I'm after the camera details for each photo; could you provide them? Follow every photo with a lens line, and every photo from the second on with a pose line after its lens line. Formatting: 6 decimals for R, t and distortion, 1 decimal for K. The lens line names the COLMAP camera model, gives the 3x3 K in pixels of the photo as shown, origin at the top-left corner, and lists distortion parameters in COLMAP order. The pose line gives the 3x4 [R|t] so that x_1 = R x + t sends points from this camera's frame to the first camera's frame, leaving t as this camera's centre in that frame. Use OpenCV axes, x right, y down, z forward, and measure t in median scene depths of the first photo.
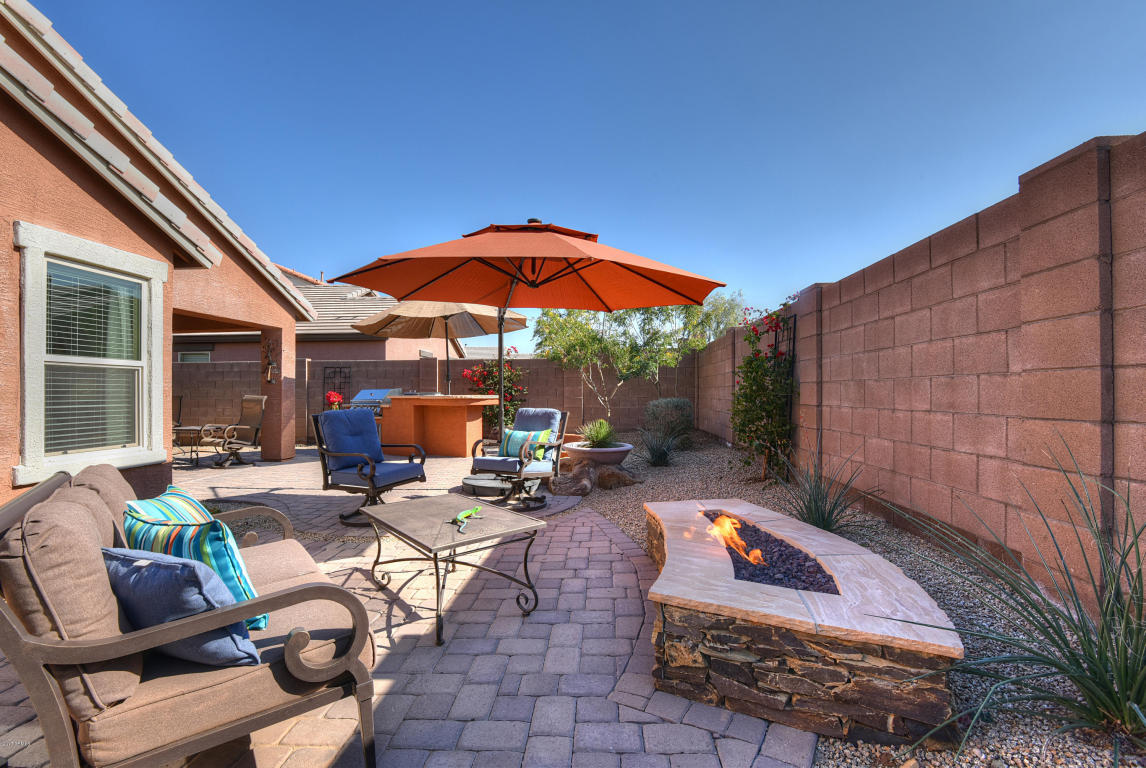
lens RADIAL K [[526.5, 0, 554.4], [0, 526.5, 404.5], [0, 0, 1]] dist [-0.010087, -0.002161]
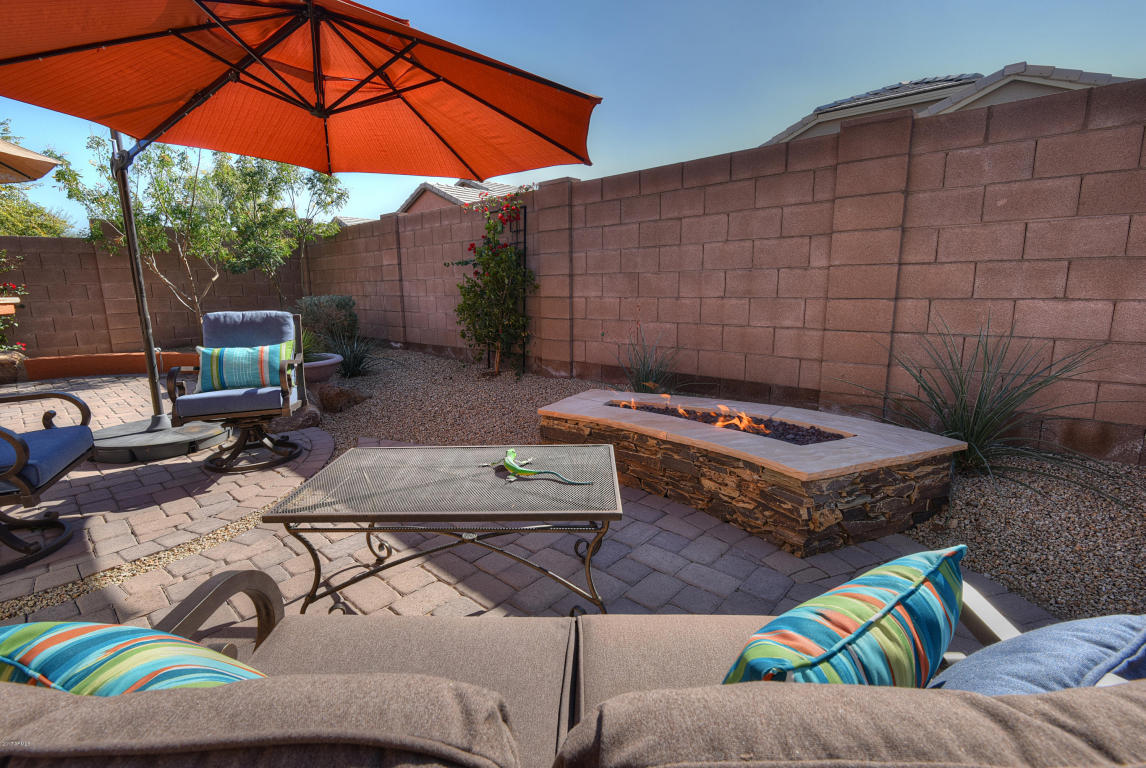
lens RADIAL K [[526.5, 0, 570.2], [0, 526.5, 404.4], [0, 0, 1]] dist [-0.010087, -0.002161]
pose [[0.616437, -0.175400, 0.767620, -0.622145], [0.027223, 0.979039, 0.201847, -0.000939], [-0.786934, -0.103529, 0.608290, 0.528270]]
